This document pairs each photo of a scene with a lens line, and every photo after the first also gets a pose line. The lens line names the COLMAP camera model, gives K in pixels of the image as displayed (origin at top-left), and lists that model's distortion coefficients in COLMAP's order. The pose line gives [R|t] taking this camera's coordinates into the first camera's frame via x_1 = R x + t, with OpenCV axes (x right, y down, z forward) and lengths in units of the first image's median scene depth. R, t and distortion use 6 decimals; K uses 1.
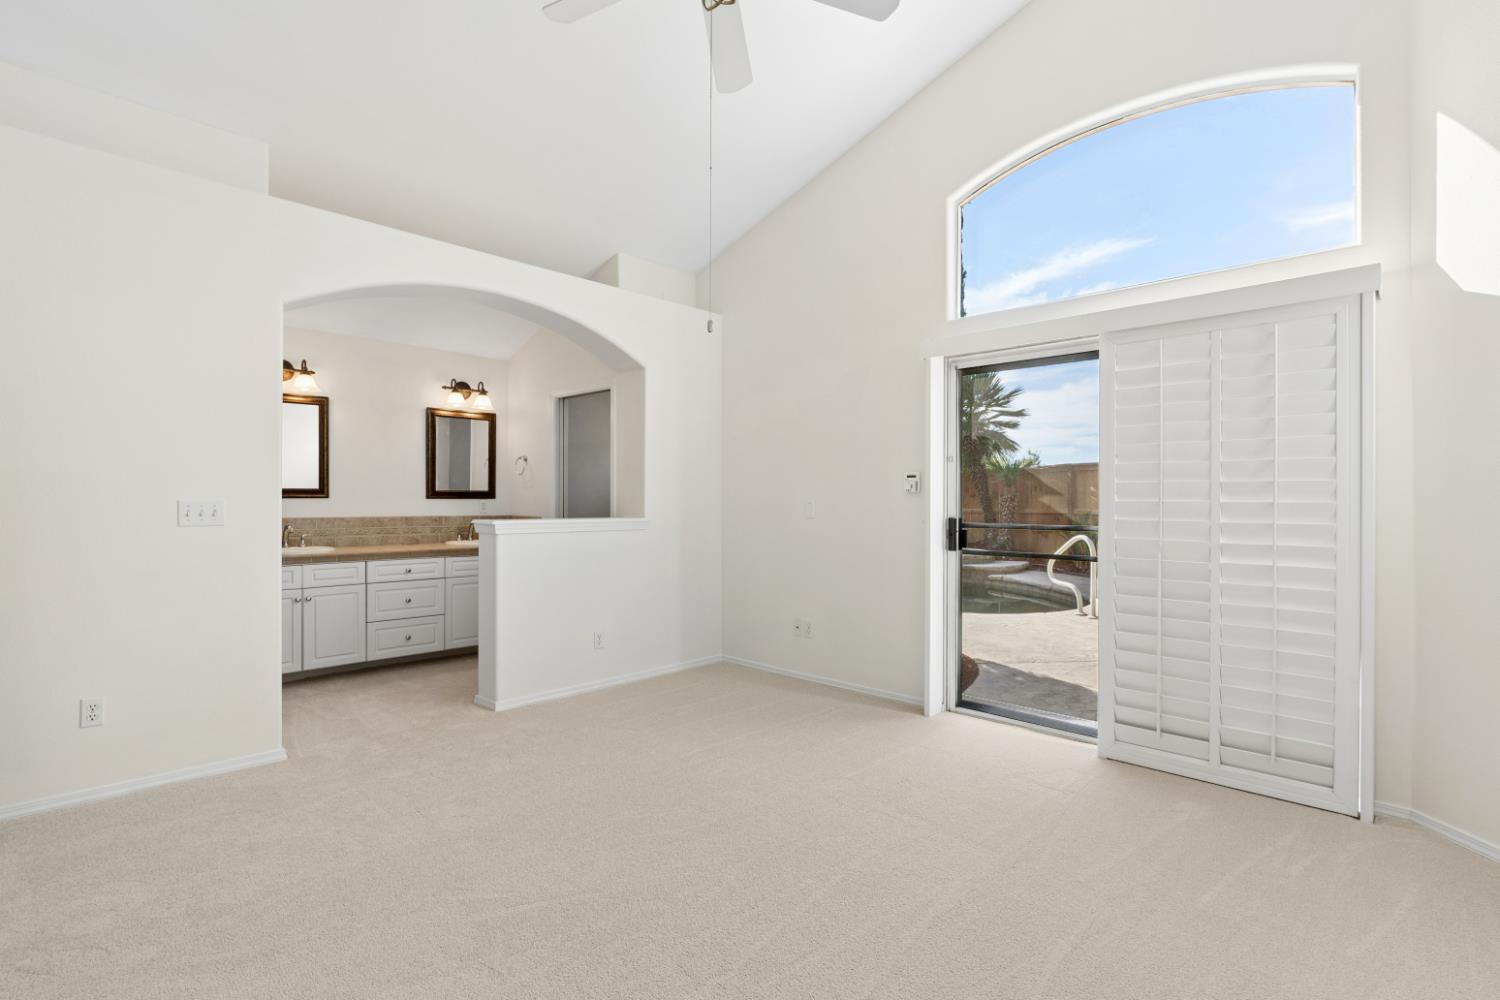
lens RADIAL K [[696.4, 0, 738.5], [0, 696.4, 488.7], [0, 0, 1]] dist [-0.012084, -0.000119]
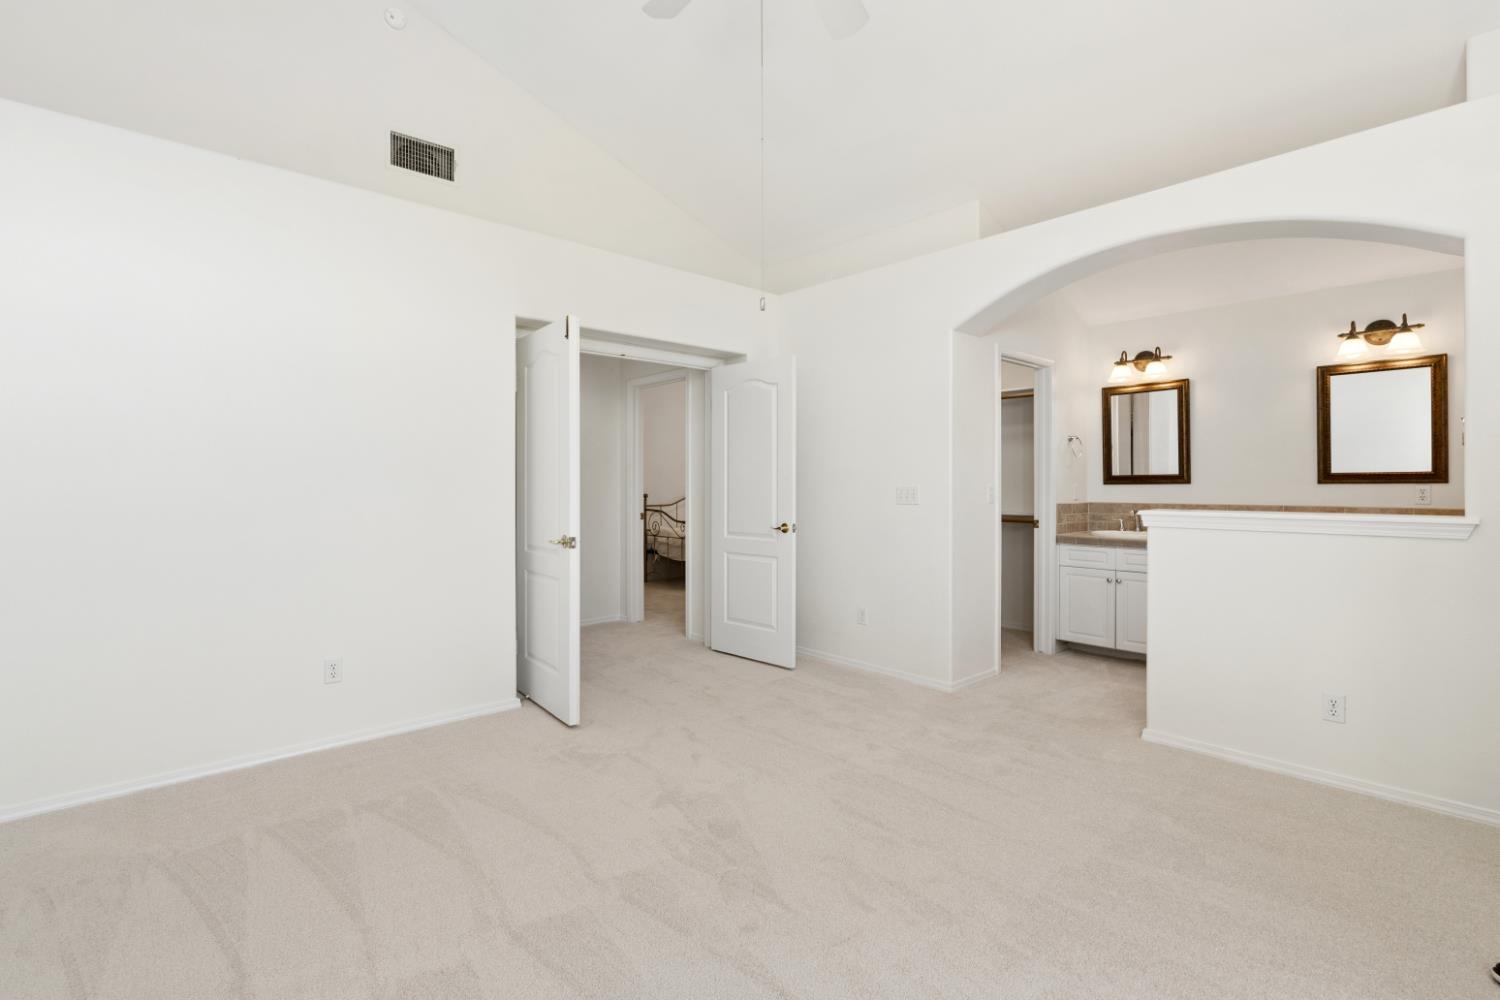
lens RADIAL K [[696.4, 0, 738.5], [0, 696.4, 488.7], [0, 0, 1]] dist [-0.012084, -0.000119]
pose [[-0.054742, -0.000886, -0.998500, 0.505843], [0.019166, 0.999814, -0.001938, 0.012486], [0.998317, -0.019244, -0.054715, 0.544043]]
